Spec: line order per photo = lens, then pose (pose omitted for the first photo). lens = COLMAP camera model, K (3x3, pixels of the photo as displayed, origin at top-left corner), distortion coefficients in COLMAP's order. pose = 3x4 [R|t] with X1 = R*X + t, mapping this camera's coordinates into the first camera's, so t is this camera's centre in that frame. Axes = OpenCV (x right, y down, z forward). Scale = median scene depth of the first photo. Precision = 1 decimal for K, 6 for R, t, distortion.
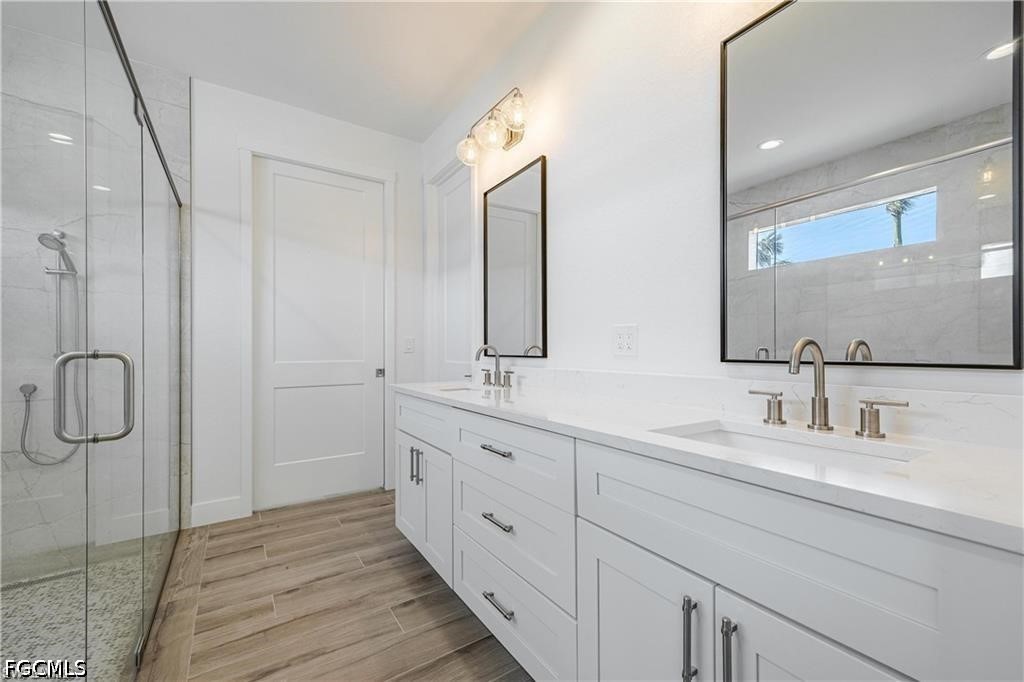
lens RADIAL K [[422.2, 0, 519.4], [0, 422.2, 345.9], [0, 0, 1]] dist [0.000983, 0.000399]
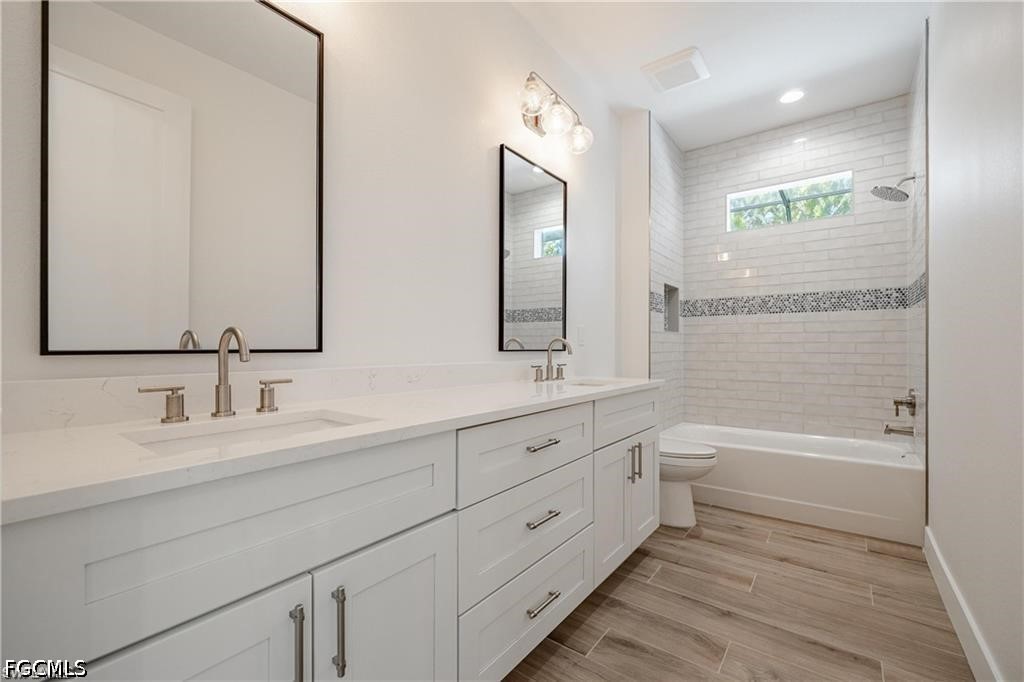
lens RADIAL K [[425.2, 0, 486.1], [0, 425.2, 350.9], [0, 0, 1]] dist [-0.002987, -0.000776]
pose [[-0.283634, -0.021609, 0.958689, -0.629503], [-0.026620, 0.999538, 0.014654, 0.009725], [-0.958563, -0.021364, -0.284078, 0.935097]]
